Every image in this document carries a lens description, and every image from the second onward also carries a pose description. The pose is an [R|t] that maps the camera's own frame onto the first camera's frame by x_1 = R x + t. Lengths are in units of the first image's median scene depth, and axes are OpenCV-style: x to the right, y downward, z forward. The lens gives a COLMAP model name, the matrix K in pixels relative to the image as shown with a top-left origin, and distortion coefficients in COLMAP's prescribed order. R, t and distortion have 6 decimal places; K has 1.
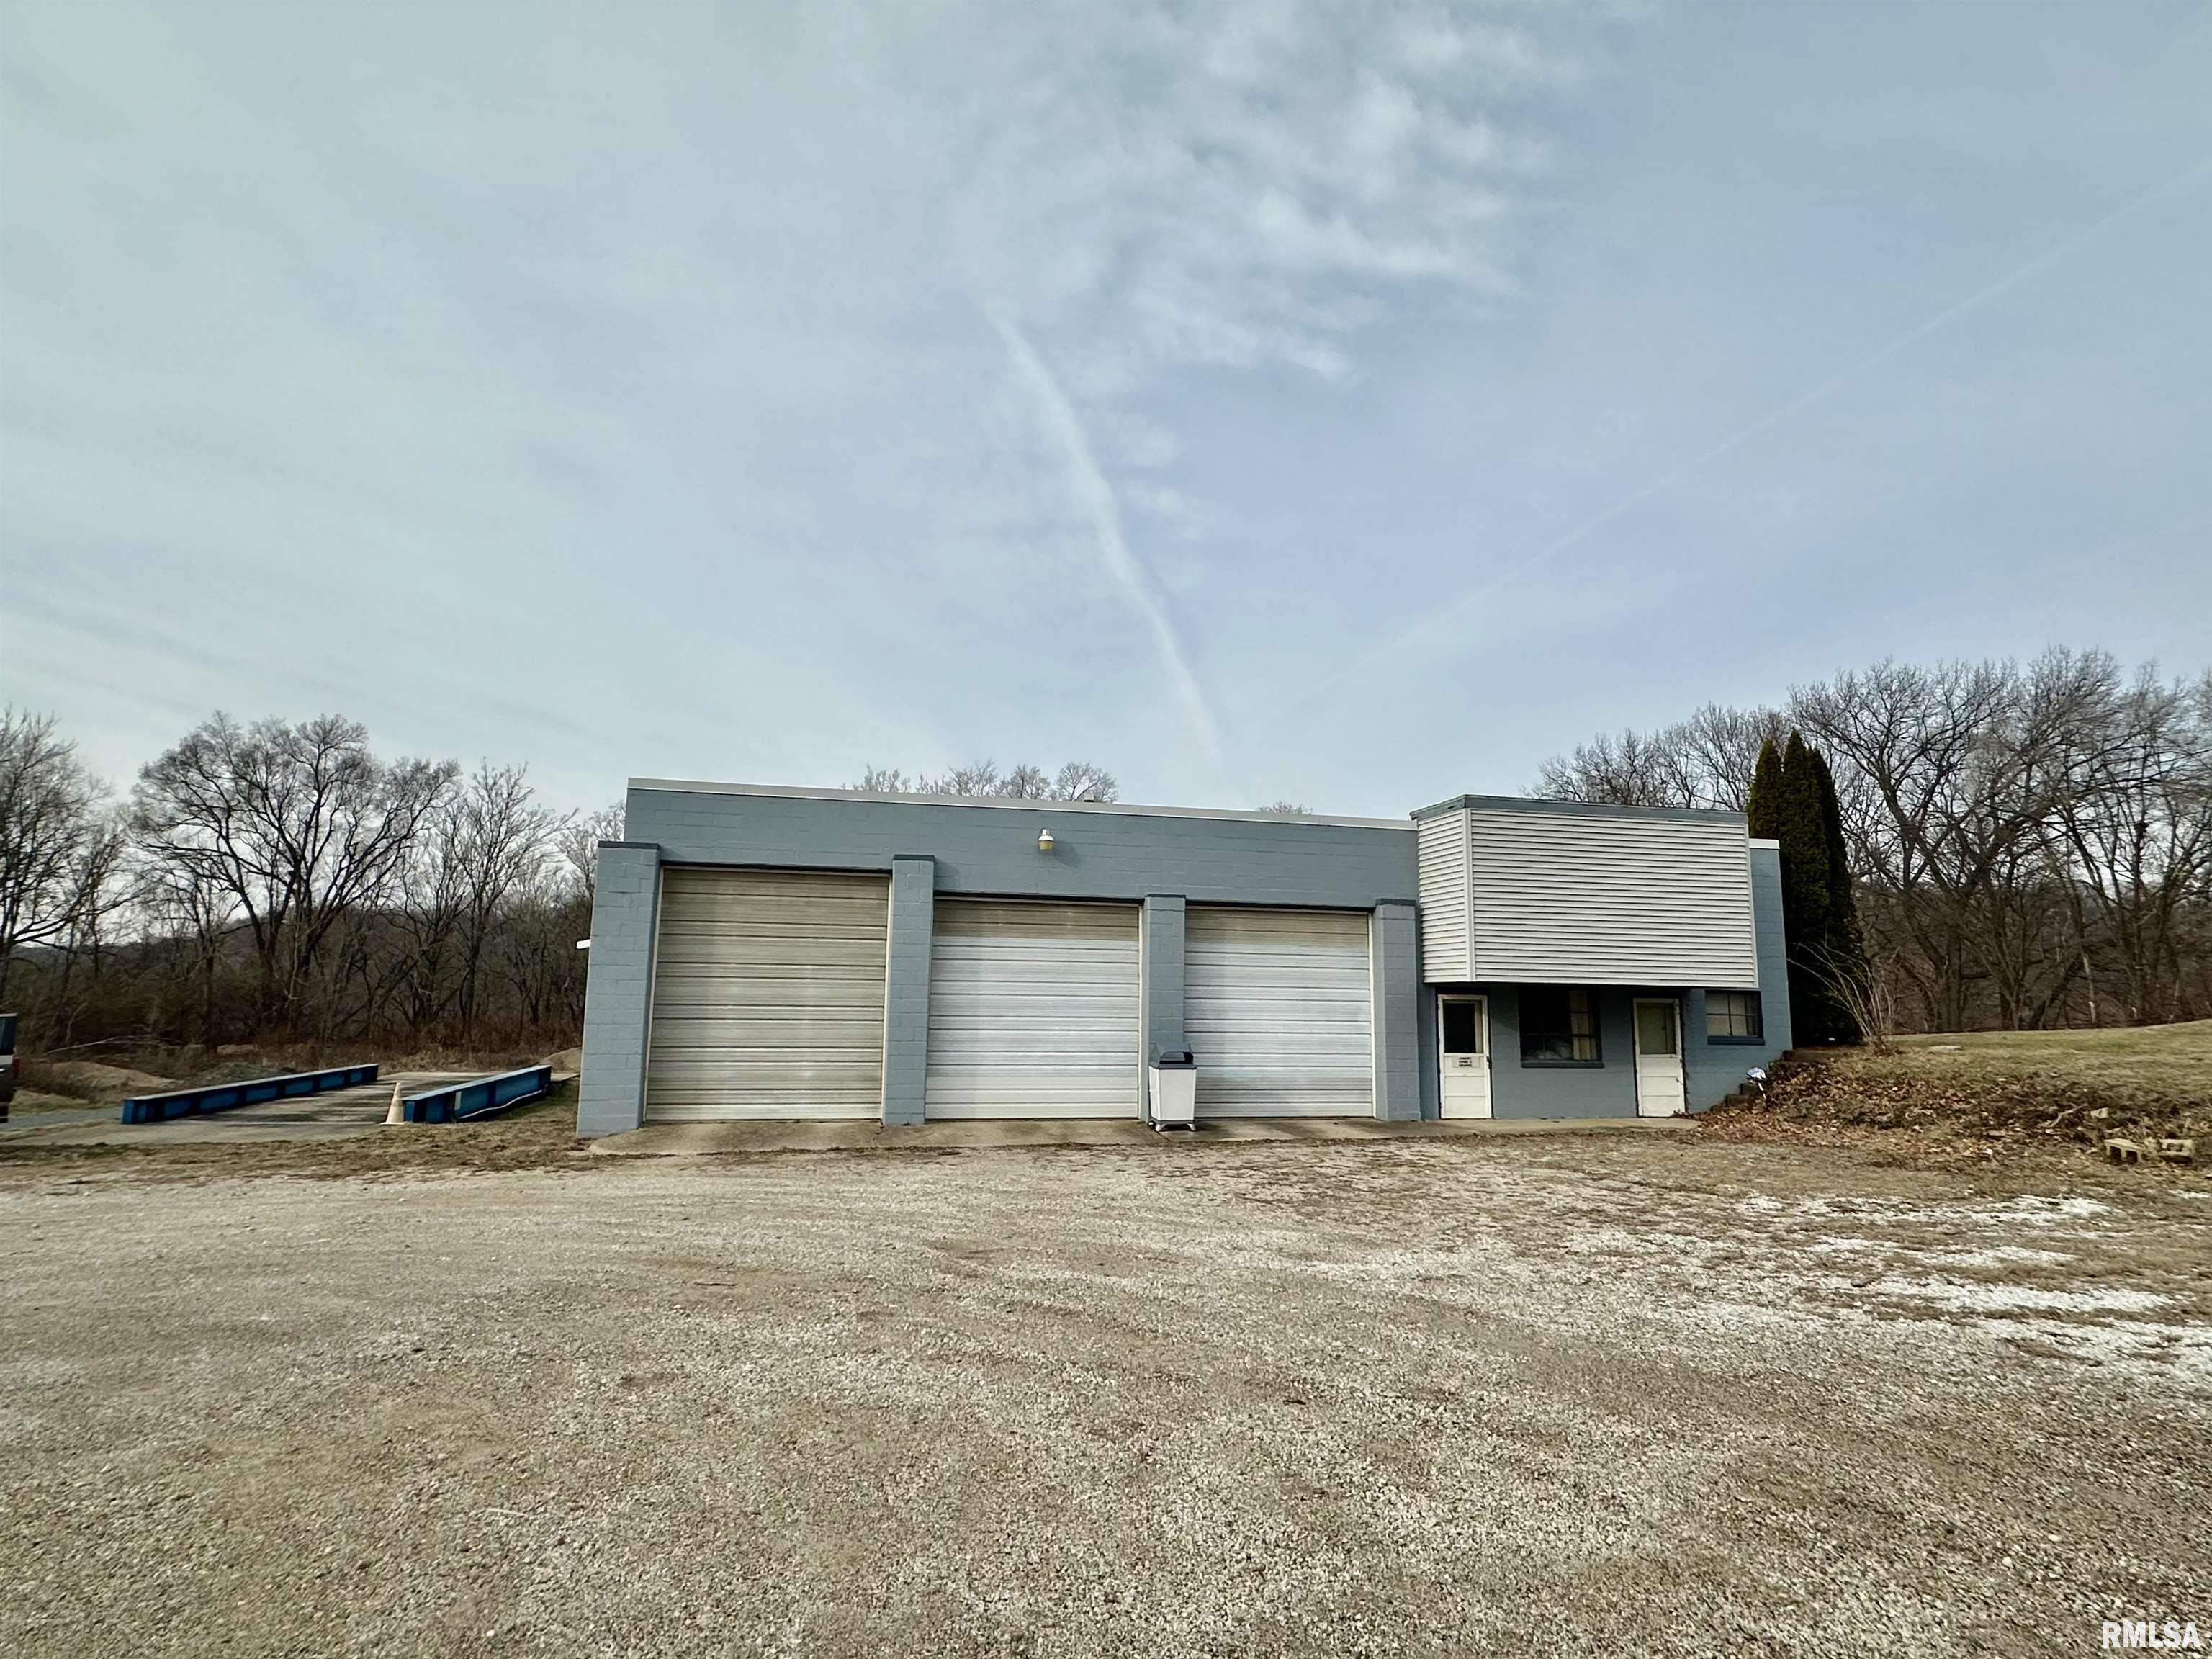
lens RADIAL K [[1135.9, 0, 1106.0], [0, 1135.9, 829.5], [0, 0, 1]] dist [0.001857, 0.000260]
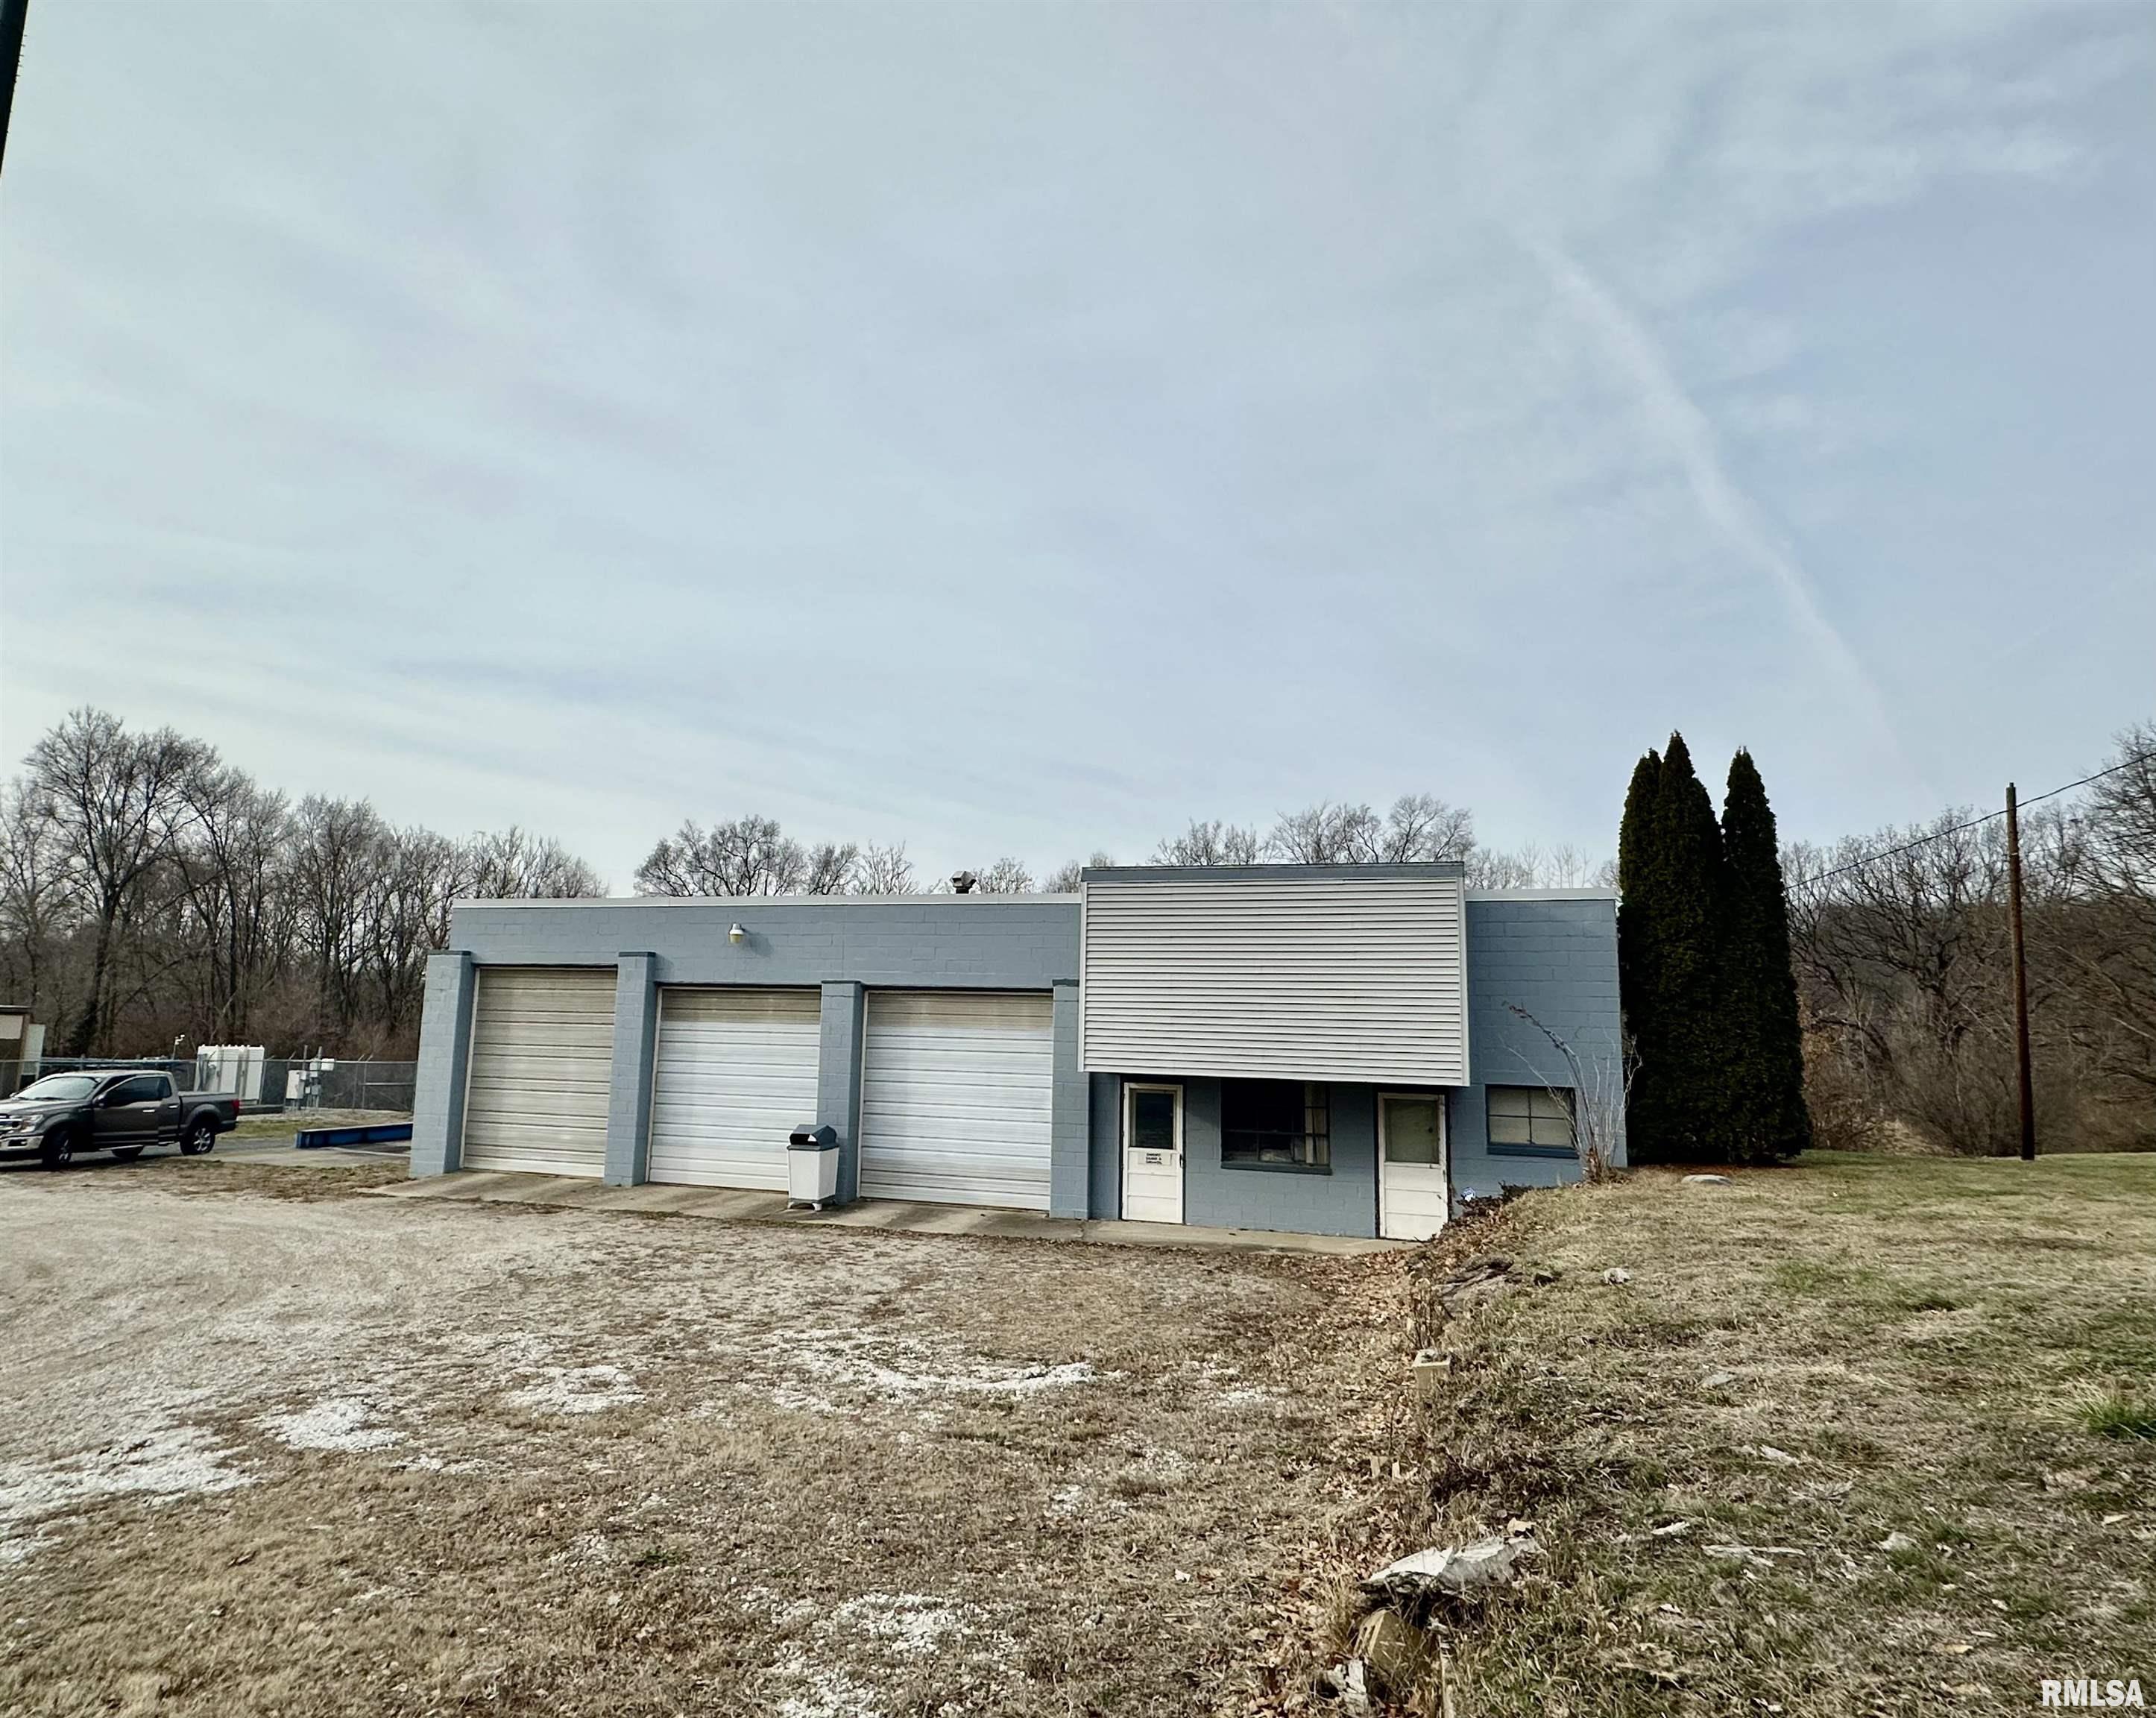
lens RADIAL K [[1283.8, 0, 1071.5], [0, 1283.8, 895.7], [0, 0, 1]] dist [0.004578, 0.001521]
pose [[0.858488, -0.049767, -0.510414, 0.809620], [0.060934, 0.998128, 0.005168, -0.012307], [0.509201, -0.035538, 0.859913, 0.104073]]
